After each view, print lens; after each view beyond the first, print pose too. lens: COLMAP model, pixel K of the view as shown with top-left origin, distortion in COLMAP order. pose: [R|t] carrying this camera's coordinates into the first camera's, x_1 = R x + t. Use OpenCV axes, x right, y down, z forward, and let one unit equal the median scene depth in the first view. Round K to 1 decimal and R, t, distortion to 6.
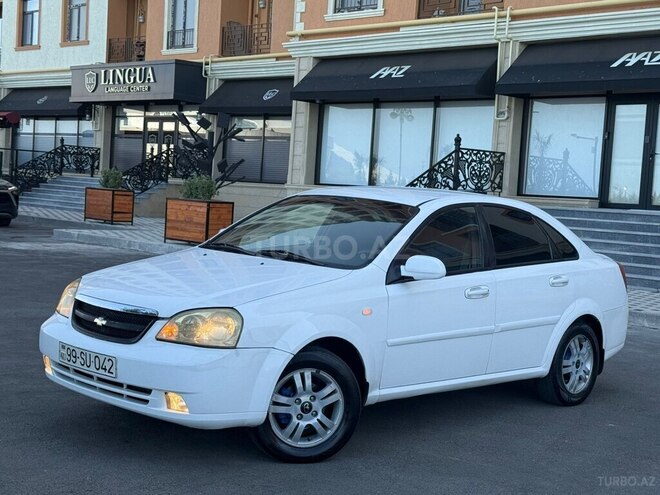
lens RADIAL K [[881.0, 0, 364.8], [0, 881.0, 247.2], [0, 0, 1]] dist [0.106888, 0.021116]
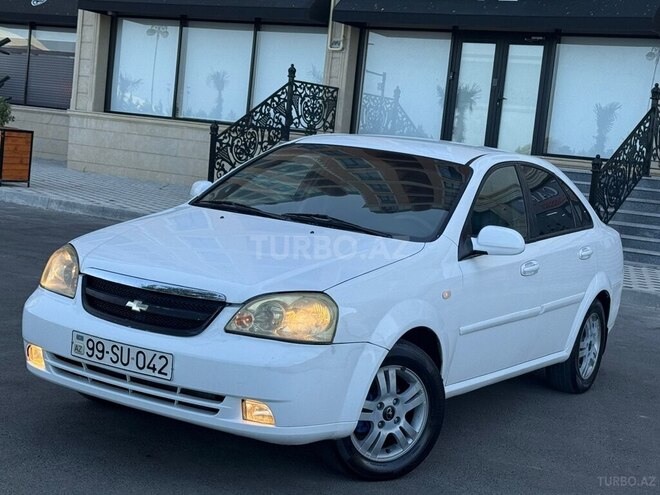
lens RADIAL K [[980.9, 0, 330.0], [0, 980.9, 247.5], [0, 0, 1]] dist [0.111850, -0.027007]
pose [[0.979169, 0.018986, 0.202158, -0.271909], [-0.031230, 0.997854, 0.057551, -0.018569], [-0.200632, -0.062666, 0.977660, 0.122011]]
